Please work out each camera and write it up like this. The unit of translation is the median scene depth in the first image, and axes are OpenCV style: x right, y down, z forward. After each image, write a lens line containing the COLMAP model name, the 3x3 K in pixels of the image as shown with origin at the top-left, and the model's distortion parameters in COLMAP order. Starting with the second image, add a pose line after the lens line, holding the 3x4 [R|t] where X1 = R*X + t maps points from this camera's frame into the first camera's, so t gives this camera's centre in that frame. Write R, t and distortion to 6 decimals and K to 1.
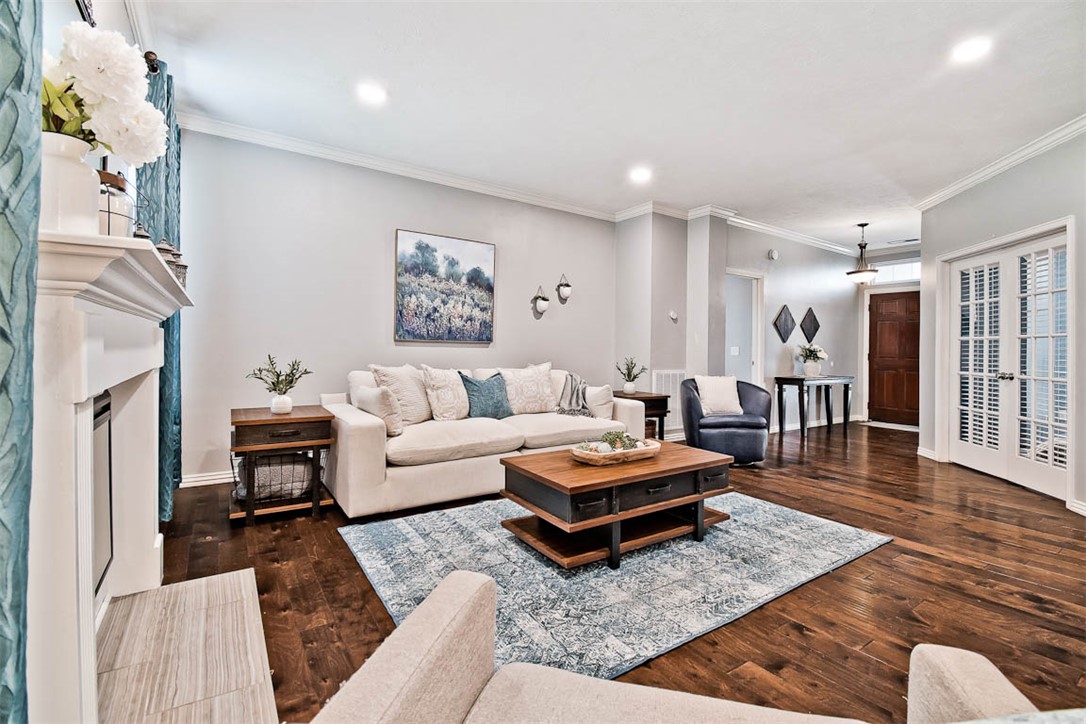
lens RADIAL K [[485.2, 0, 543.0], [0, 485.2, 362.0], [0, 0, 1]] dist [-0.000742, -0.000326]
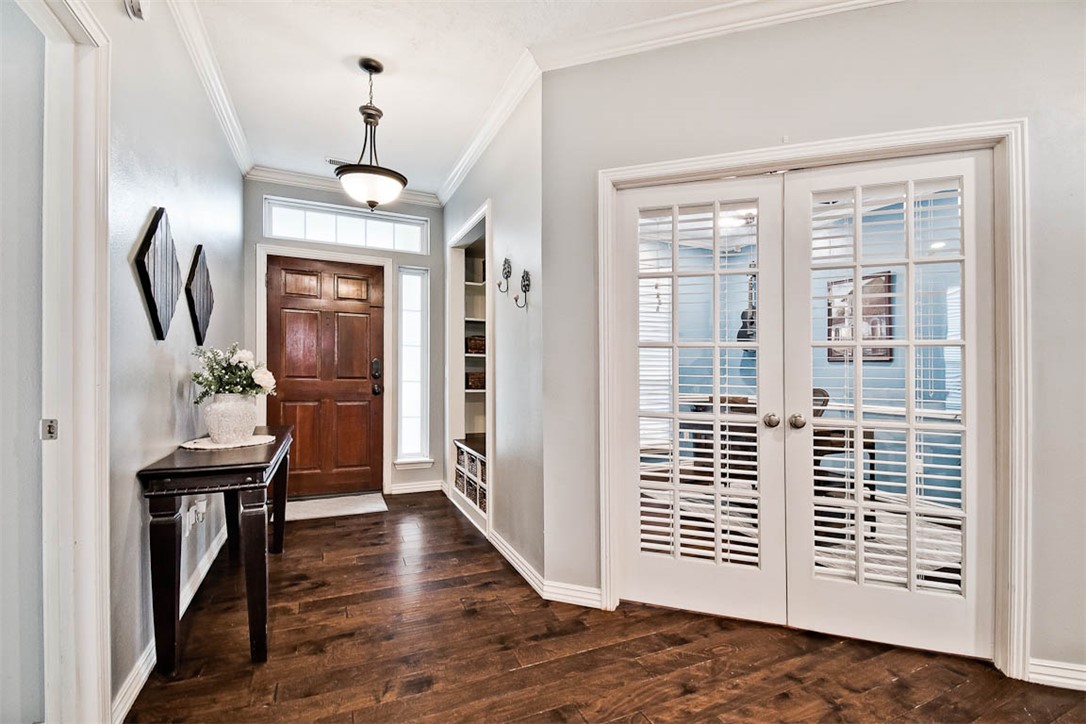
lens RADIAL K [[485.2, 0, 543.0], [0, 485.2, 362.0], [0, 0, 1]] dist [-0.000742, -0.000326]
pose [[0.169329, 0.005905, 0.985542, 0.265815], [0.014796, 0.999854, -0.008533, -0.021651], [-0.985448, 0.016027, 0.169217, 0.760769]]
